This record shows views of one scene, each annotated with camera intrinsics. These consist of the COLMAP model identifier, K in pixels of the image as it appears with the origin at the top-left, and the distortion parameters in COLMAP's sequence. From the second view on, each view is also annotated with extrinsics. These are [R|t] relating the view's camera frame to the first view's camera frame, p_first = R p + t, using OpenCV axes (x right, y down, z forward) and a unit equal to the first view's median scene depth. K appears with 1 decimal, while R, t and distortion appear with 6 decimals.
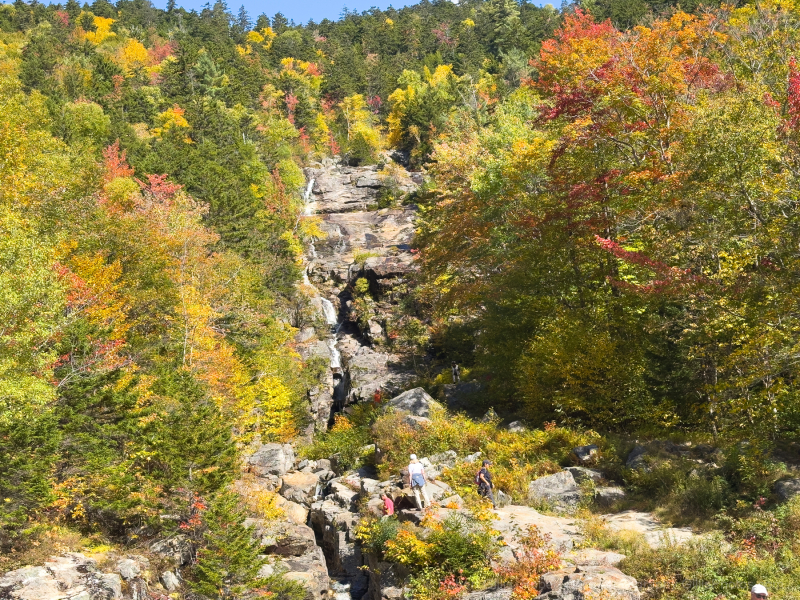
lens RADIAL K [[1123.2, 0, 400.0], [0, 1123.2, 300.0], [0, 0, 1]] dist [0.017710, -0.348547]
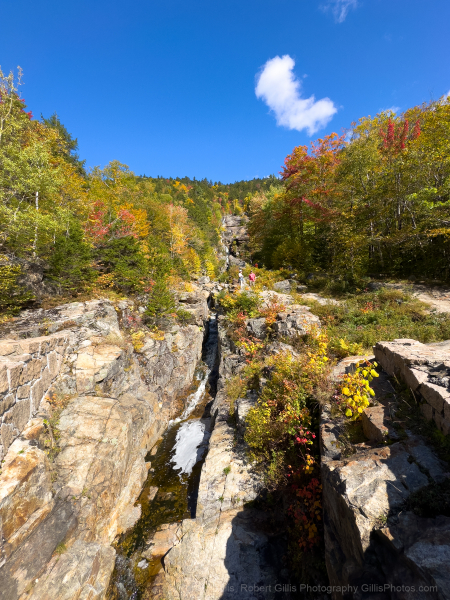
lens RADIAL K [[239.5, 0, 225.0], [0, 239.5, 300.0], [0, 0, 1]] dist [-0.000952, -0.000126]
pose [[0.995779, 0.036327, -0.084288, 0.029074], [-0.019632, 0.981387, 0.191035, 0.063886], [0.089659, -0.188574, 0.977958, 0.260007]]
